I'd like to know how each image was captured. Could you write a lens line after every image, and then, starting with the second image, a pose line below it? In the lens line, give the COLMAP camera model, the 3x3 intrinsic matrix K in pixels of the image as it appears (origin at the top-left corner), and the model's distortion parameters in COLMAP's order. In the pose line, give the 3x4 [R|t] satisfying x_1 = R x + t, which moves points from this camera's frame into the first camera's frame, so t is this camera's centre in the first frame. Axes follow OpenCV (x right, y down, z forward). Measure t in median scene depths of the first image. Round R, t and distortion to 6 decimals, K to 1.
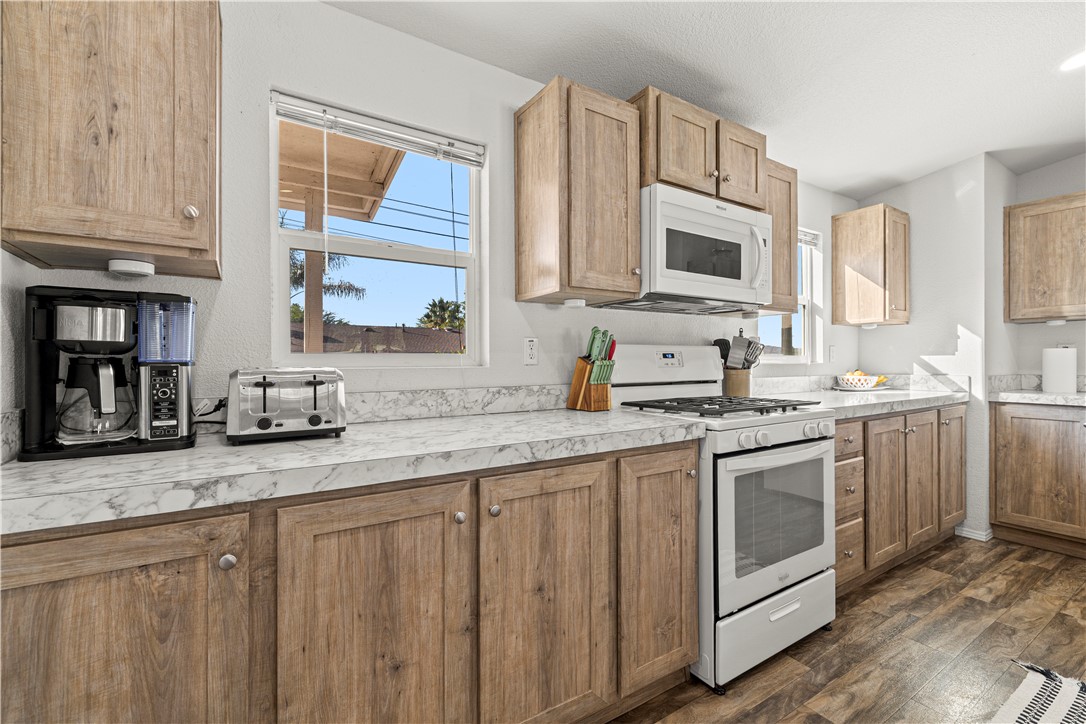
lens RADIAL K [[471.9, 0, 544.7], [0, 471.9, 357.4], [0, 0, 1]] dist [0.000356, -0.000122]
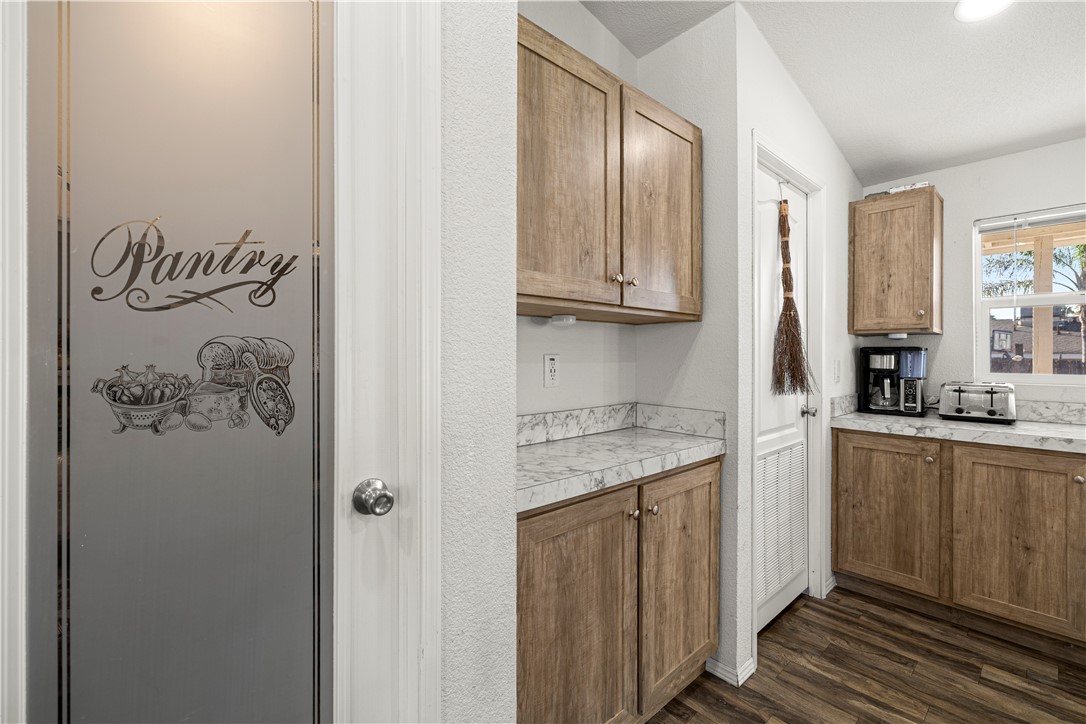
lens RADIAL K [[471.9, 0, 538.5], [0, 471.9, 356.2], [0, 0, 1]] dist [0.000356, -0.000122]
pose [[0.174750, 0.000072, -0.984613, 1.184233], [-0.003306, 0.999994, -0.000513, -0.092791], [0.984607, 0.003344, 0.174749, -1.227570]]
